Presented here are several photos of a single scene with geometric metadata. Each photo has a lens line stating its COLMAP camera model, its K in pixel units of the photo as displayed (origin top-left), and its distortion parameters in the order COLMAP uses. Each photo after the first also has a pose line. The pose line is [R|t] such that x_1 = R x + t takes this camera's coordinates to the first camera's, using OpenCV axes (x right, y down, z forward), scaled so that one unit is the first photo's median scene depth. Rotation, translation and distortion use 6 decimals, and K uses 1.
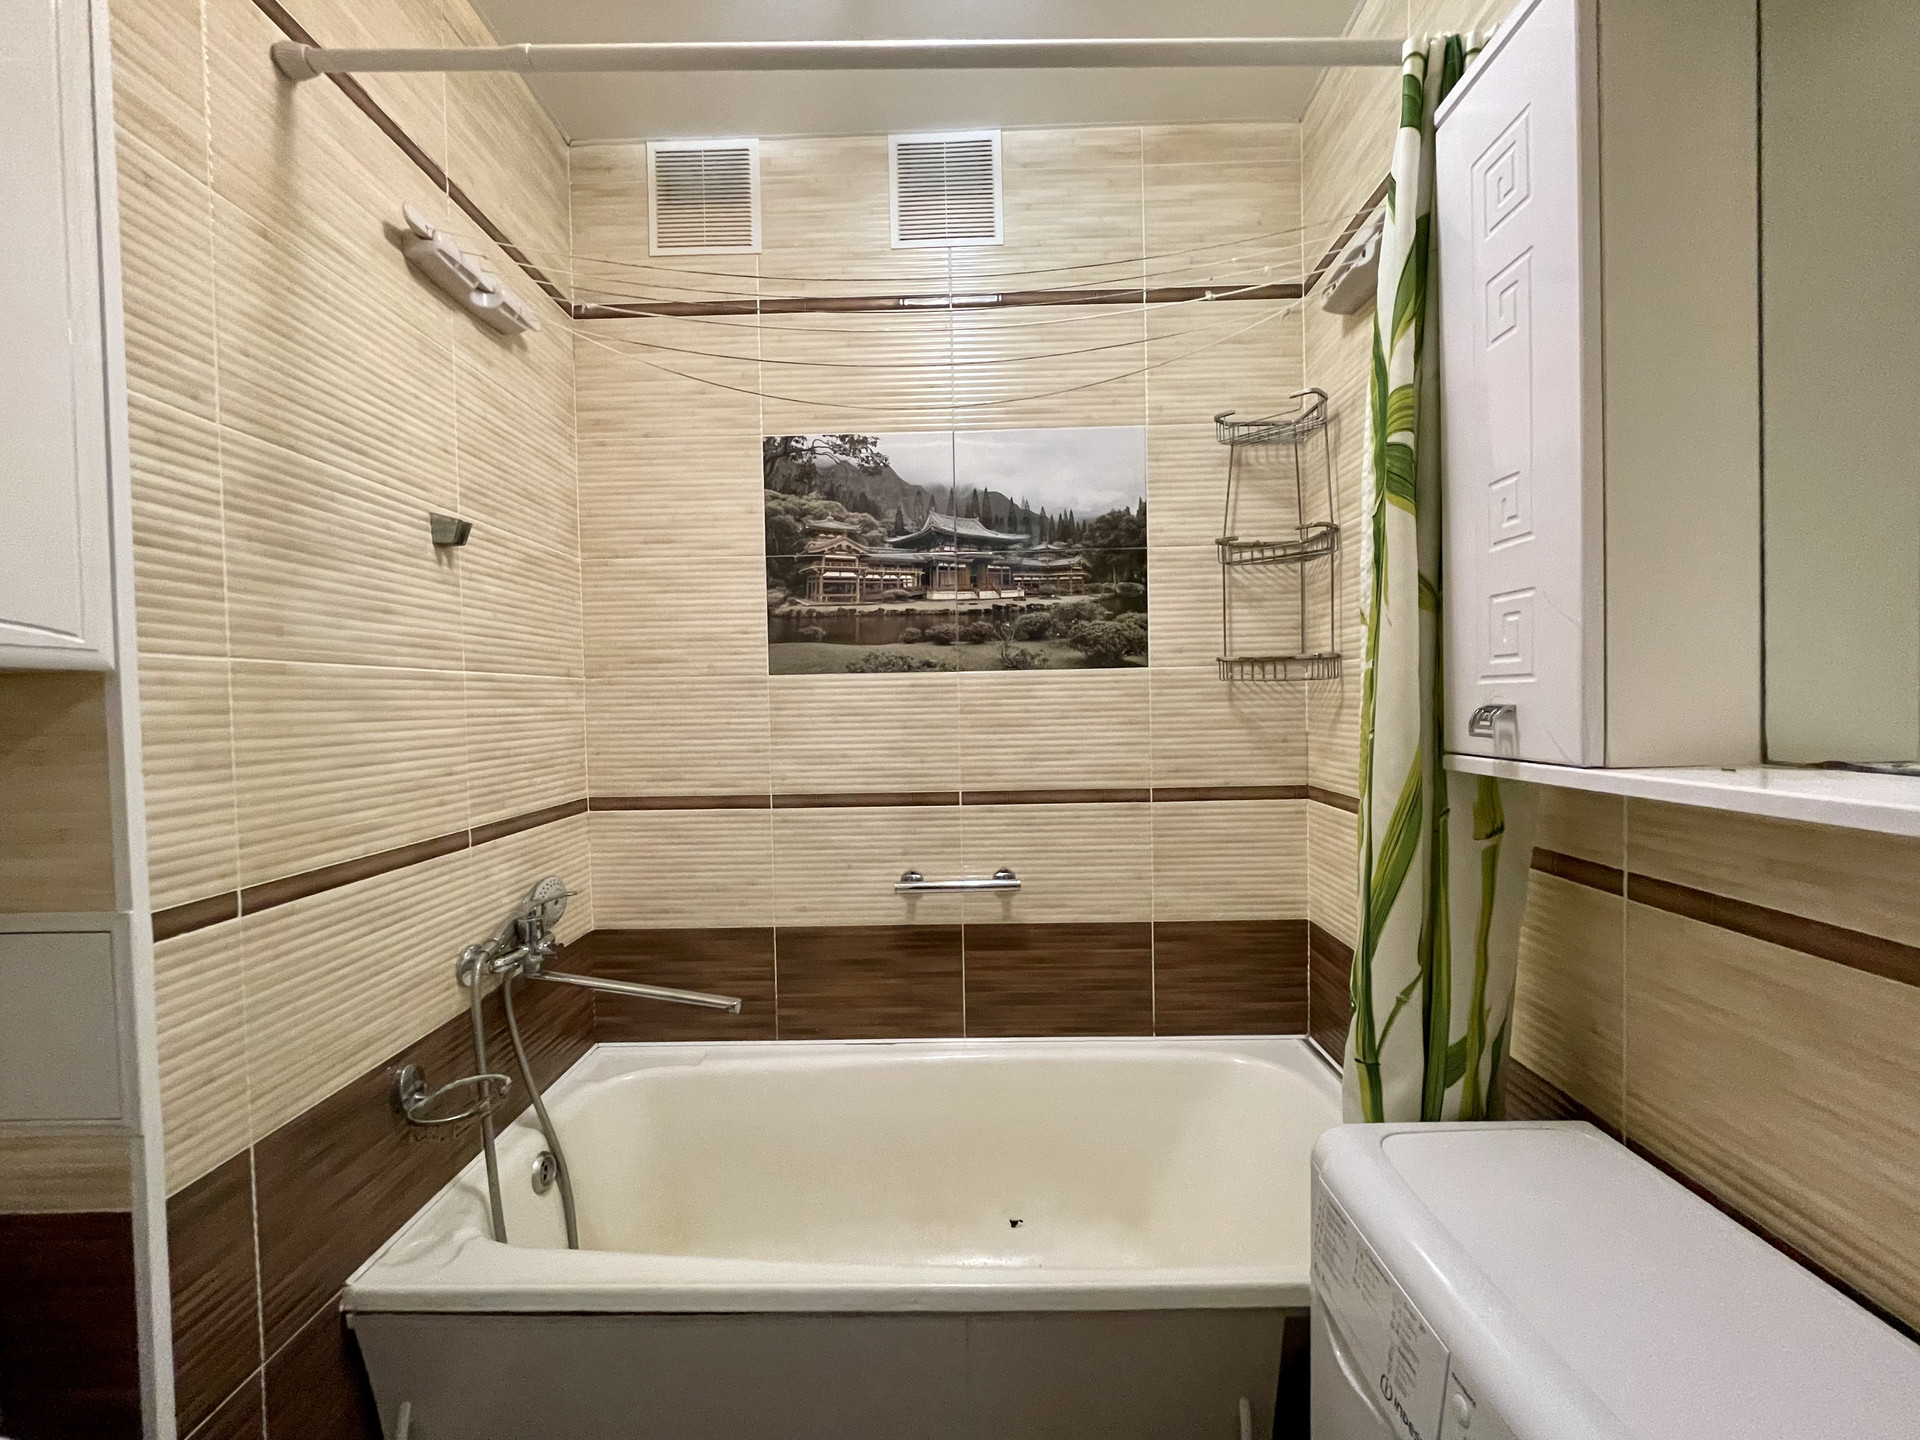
lens RADIAL K [[779.6, 0, 960.0], [0, 779.6, 720.0], [0, 0, 1]] dist [-0.002064, 0.000302]
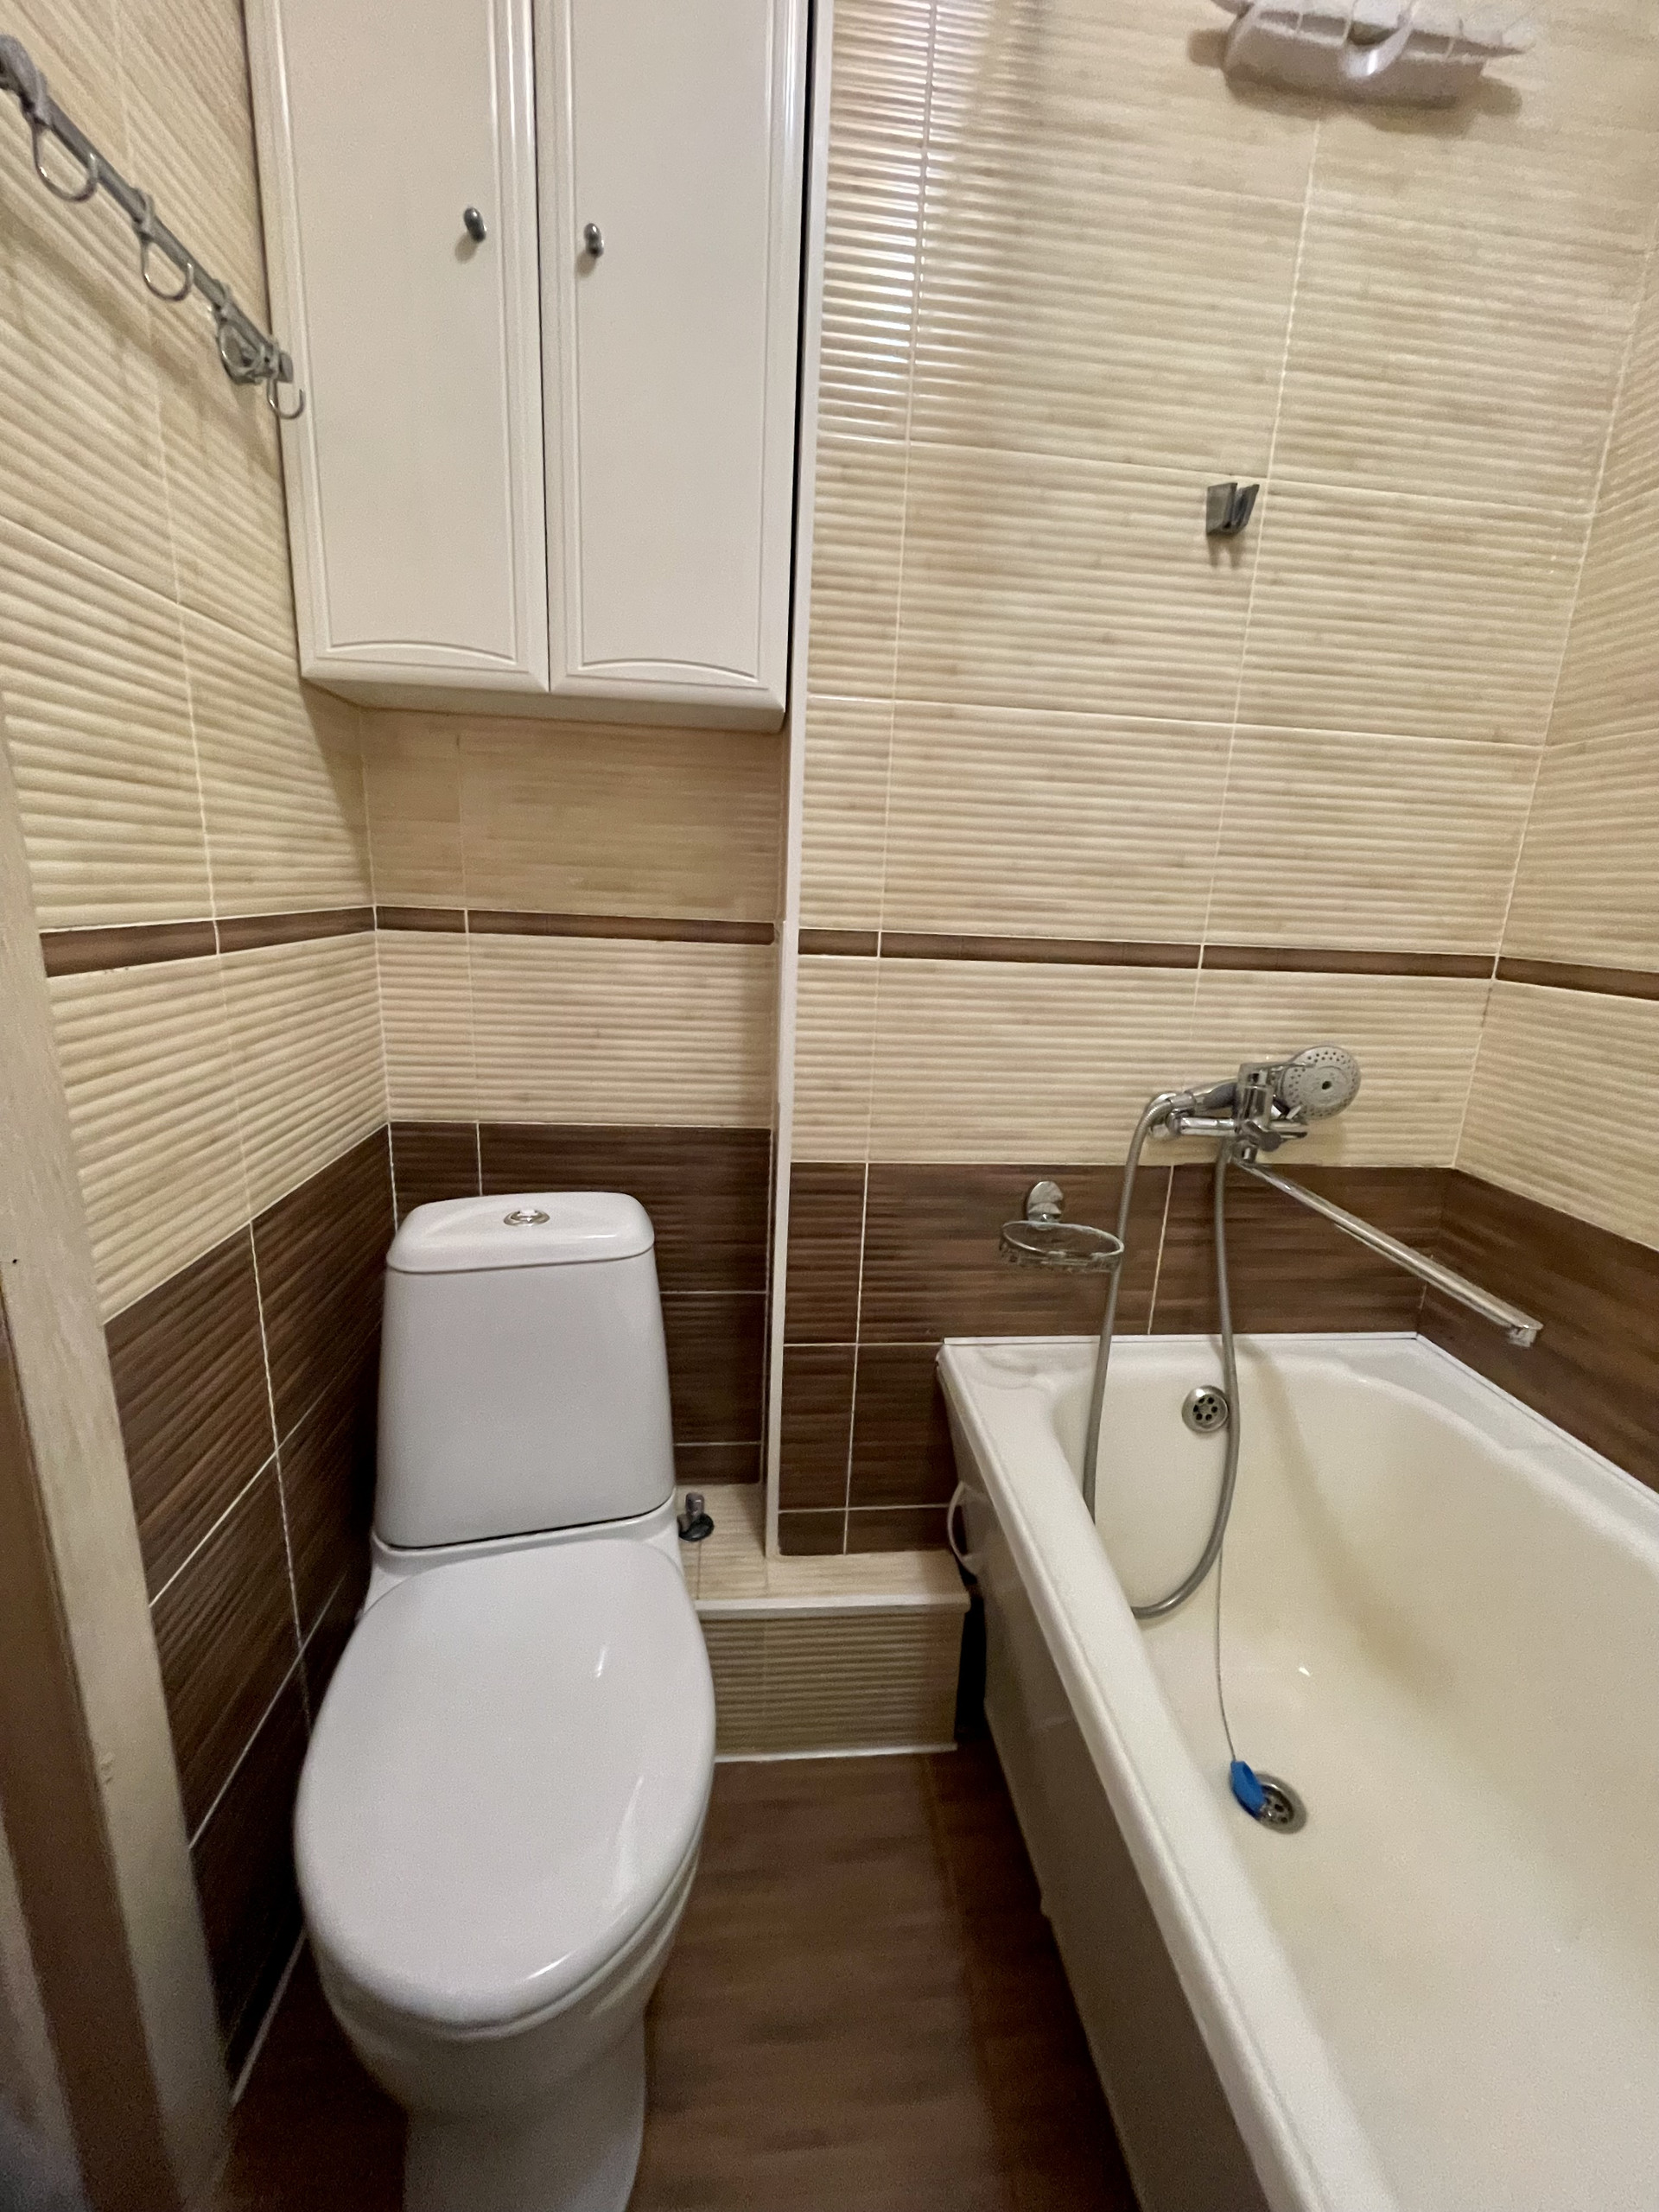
lens RADIAL K [[898.2, 0, 829.5], [0, 898.2, 1106.0], [0, 0, 1]] dist [-0.002064, 0.000302]
pose [[0.107068, 0.258410, -0.960084, 0.229252], [-0.072096, 0.965110, 0.251723, 0.103169], [0.991634, 0.042267, 0.121962, 0.567997]]
